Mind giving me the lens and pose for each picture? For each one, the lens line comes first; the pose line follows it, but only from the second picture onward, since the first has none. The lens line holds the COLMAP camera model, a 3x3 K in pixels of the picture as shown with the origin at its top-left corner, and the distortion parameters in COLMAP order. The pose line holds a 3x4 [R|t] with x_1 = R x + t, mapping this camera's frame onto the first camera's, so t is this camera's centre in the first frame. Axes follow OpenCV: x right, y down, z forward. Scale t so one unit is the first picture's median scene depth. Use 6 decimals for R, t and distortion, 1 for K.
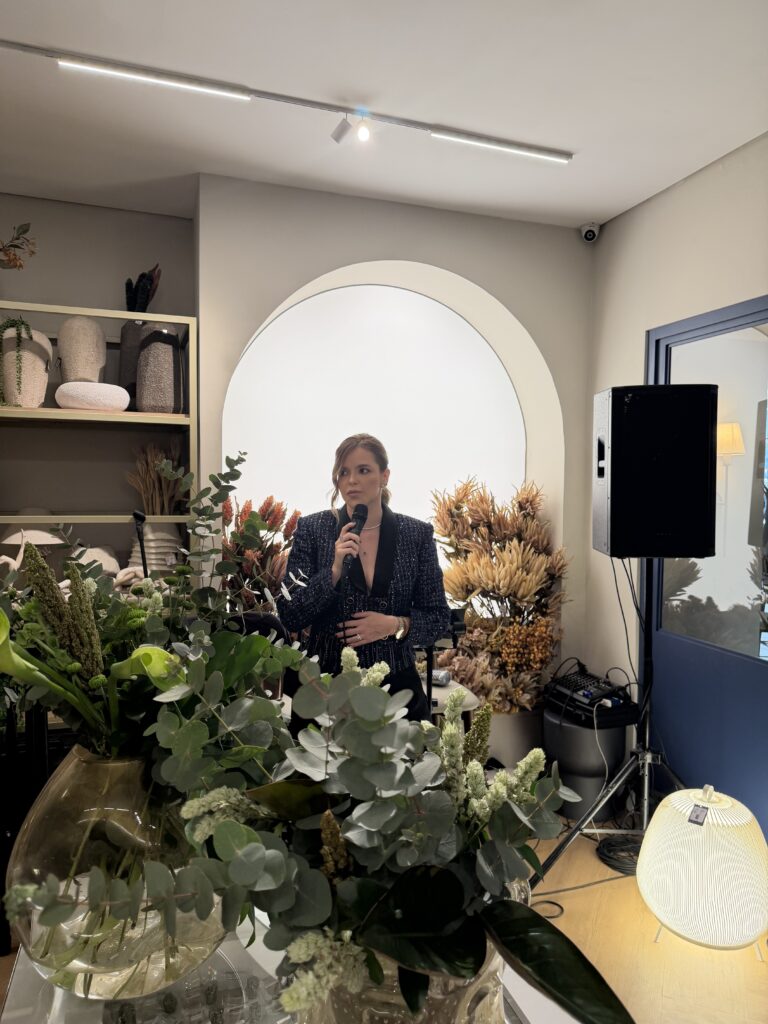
lens RADIAL K [[725.8, 0, 384.0], [0, 725.8, 512.0], [0, 0, 1]] dist [0.146287, -0.207946]
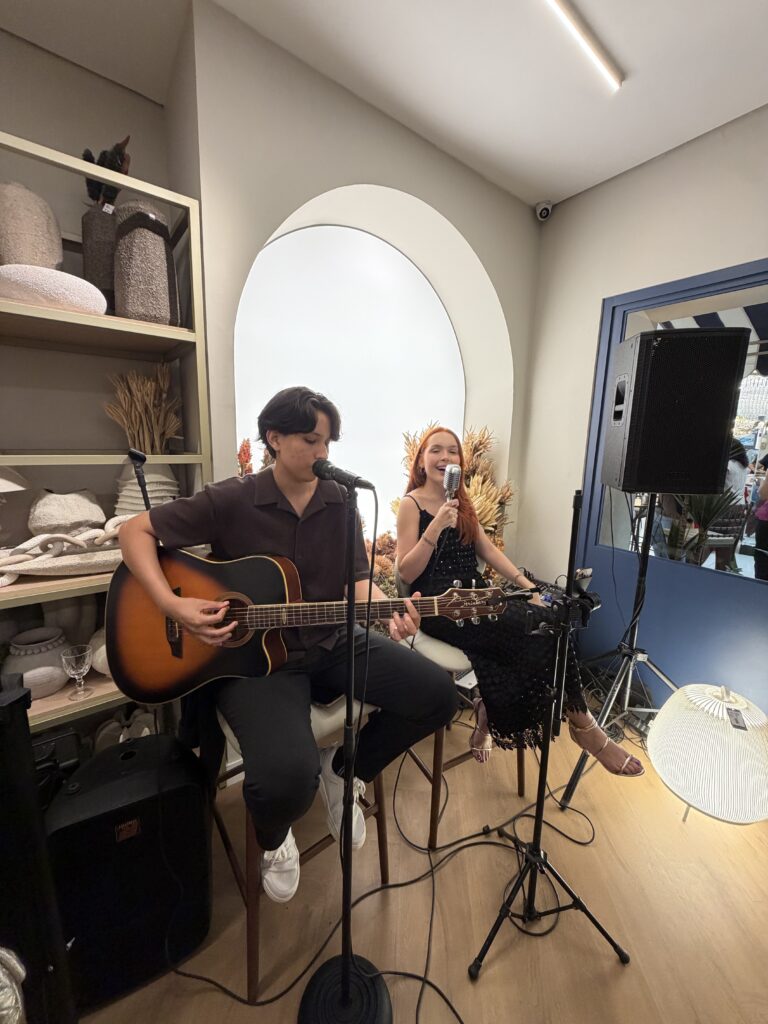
lens RADIAL K [[410.8, 0, 385.4], [0, 410.8, 505.3], [0, 0, 1]] dist [-0.000981, -0.000036]
pose [[0.947719, -0.039087, 0.316702, -0.216586], [-0.003940, 0.990961, 0.134091, -0.002159], [-0.319081, -0.128328, 0.938999, 0.485190]]
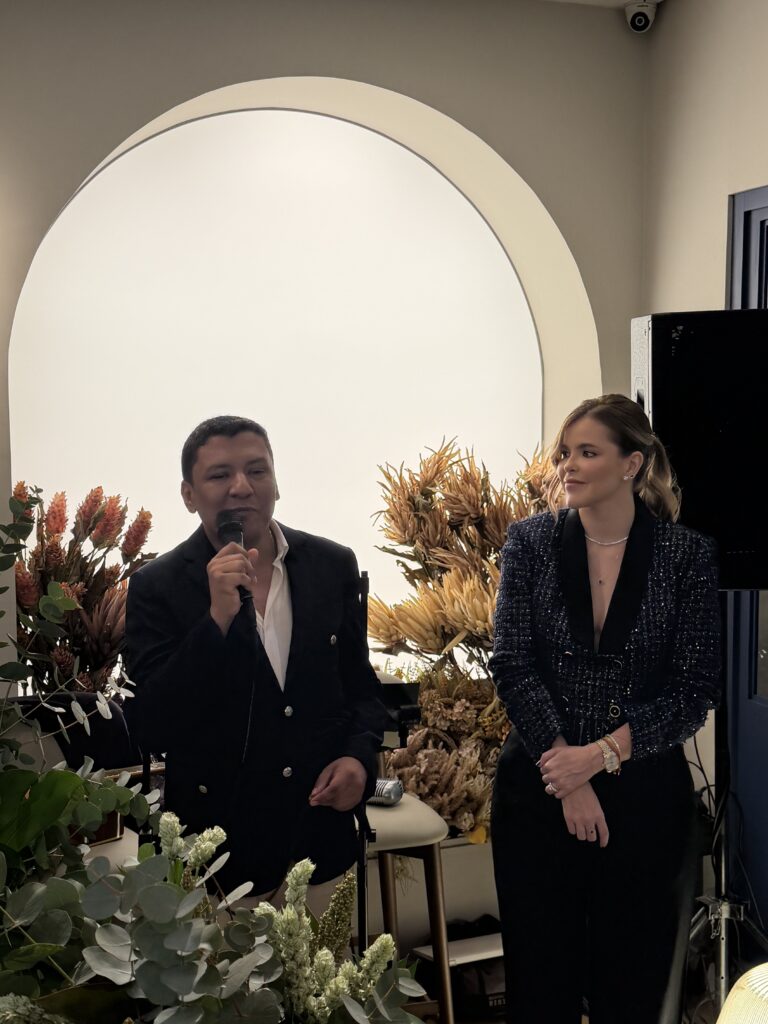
lens RADIAL K [[1389.4, 0, 384.0], [0, 1389.4, 512.0], [0, 0, 1]] dist [0.140267, -0.127994]
pose [[0.999168, -0.022084, 0.034296, 0.037217], [0.020464, 0.998691, 0.046885, -0.054732], [-0.035287, -0.046144, 0.998311, -0.134310]]
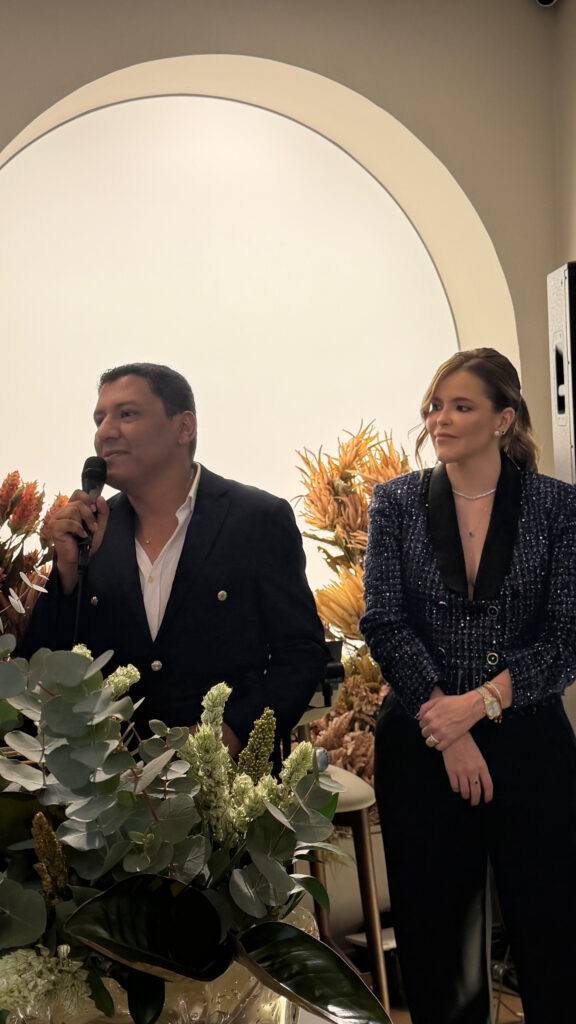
lens RADIAL K [[1389.5, 0, 288.0], [0, 1389.5, 512.0], [0, 0, 1]] dist [0.172095, -0.026538]
pose [[0.998620, -0.047695, 0.021974, 0.038517], [0.047522, 0.998836, 0.008324, 0.012148], [-0.022346, -0.007268, 0.999724, -0.124871]]
